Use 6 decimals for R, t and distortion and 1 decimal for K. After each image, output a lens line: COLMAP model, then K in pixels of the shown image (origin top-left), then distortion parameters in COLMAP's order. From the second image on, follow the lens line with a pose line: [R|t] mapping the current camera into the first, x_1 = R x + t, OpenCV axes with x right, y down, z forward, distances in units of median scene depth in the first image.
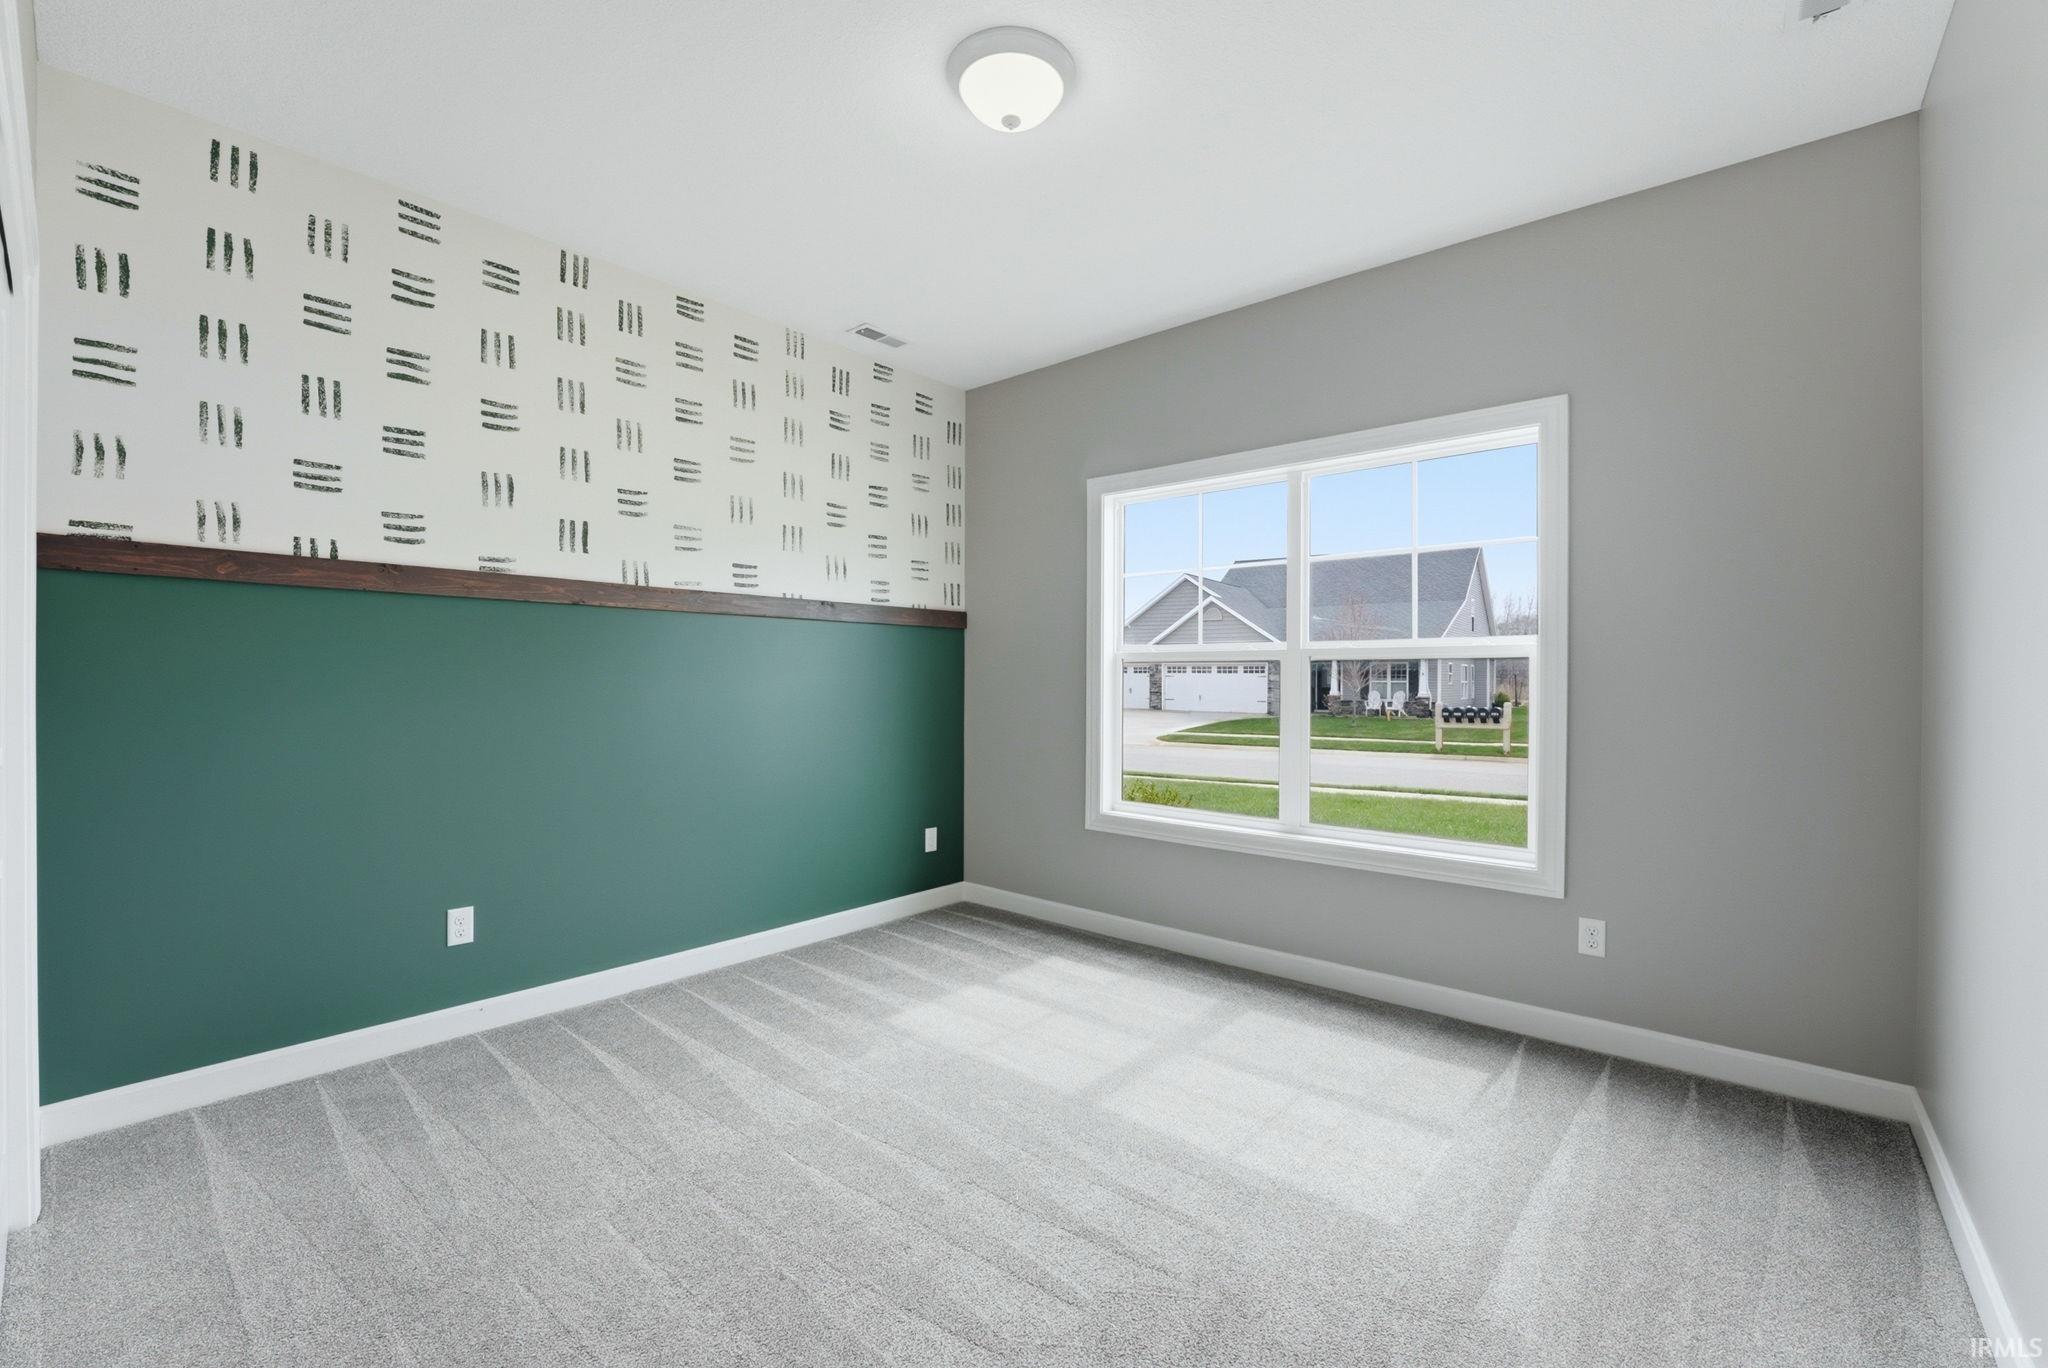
lens RADIAL K [[844.7, 0, 1029.8], [0, 844.7, 680.1], [0, 0, 1]] dist [-0.032385, 0.005601]
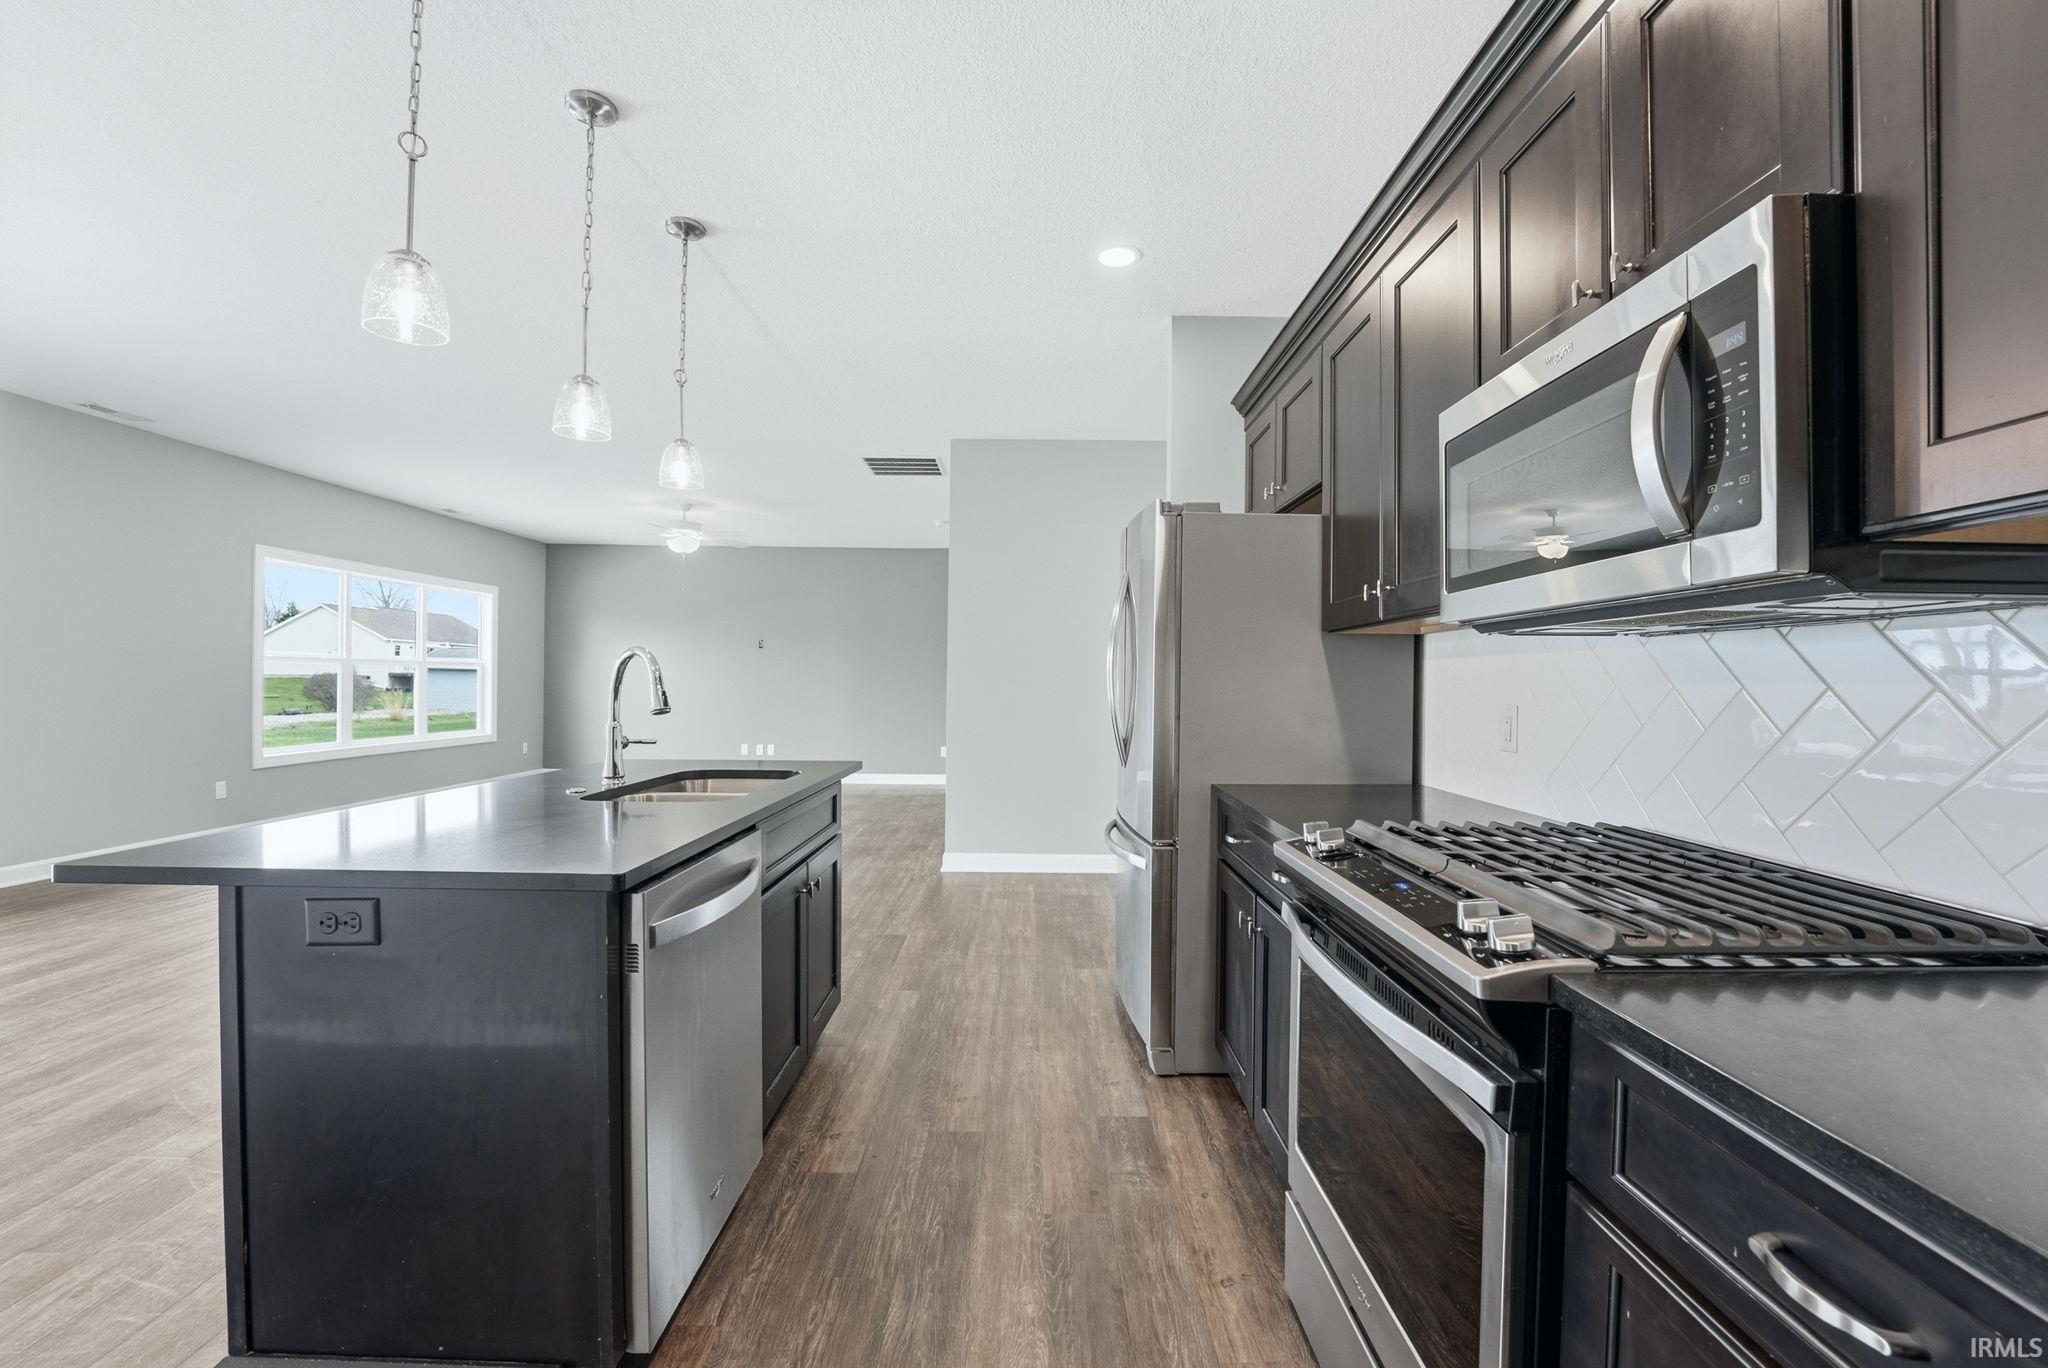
lens RADIAL K [[844.7, 0, 1029.8], [0, 844.7, 680.1], [0, 0, 1]] dist [-0.032385, 0.005601]
pose [[-0.645277, -0.005264, 0.763930, -2.615851], [-0.010590, 0.999942, -0.002055, 0.013503], [-0.763875, -0.009416, -0.645296, 1.201869]]
